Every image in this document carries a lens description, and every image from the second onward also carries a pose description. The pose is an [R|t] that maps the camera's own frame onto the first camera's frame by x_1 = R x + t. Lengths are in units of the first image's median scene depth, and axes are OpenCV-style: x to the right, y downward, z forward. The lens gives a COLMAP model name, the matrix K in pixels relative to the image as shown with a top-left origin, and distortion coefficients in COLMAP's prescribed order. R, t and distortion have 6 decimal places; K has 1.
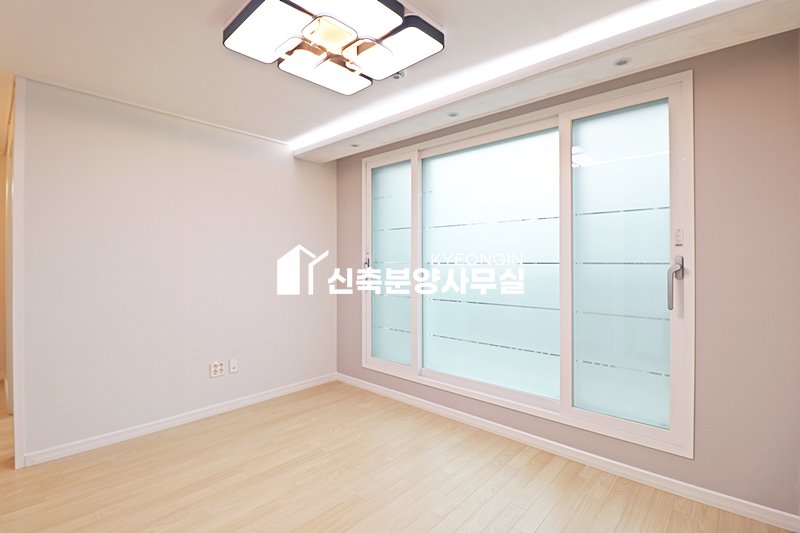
lens RADIAL K [[371.9, 0, 401.2], [0, 371.9, 260.1], [0, 0, 1]] dist [0.000352, -0.014995]
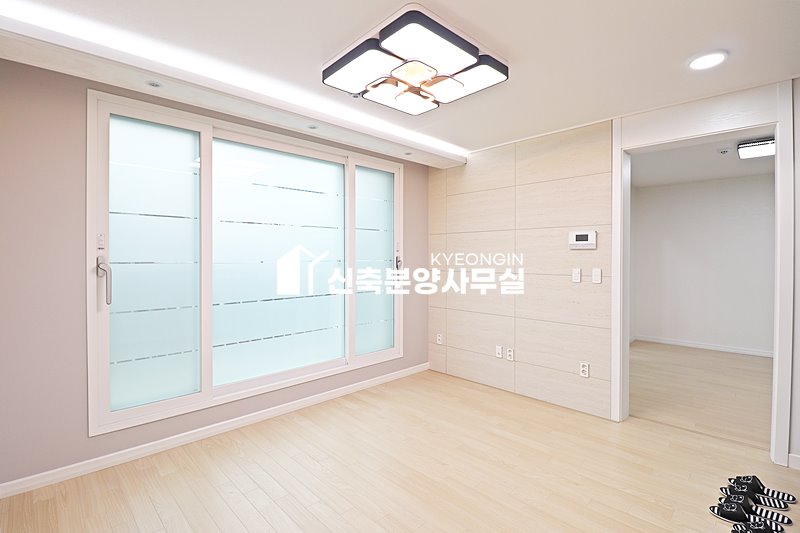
lens RADIAL K [[371.9, 0, 401.2], [0, 371.9, 260.1], [0, 0, 1]] dist [0.000352, -0.014995]
pose [[0.067656, -0.007230, 0.997683, -0.948278], [-0.000462, 0.999973, 0.007278, -0.004914], [-0.997709, -0.000953, 0.067651, 0.658927]]
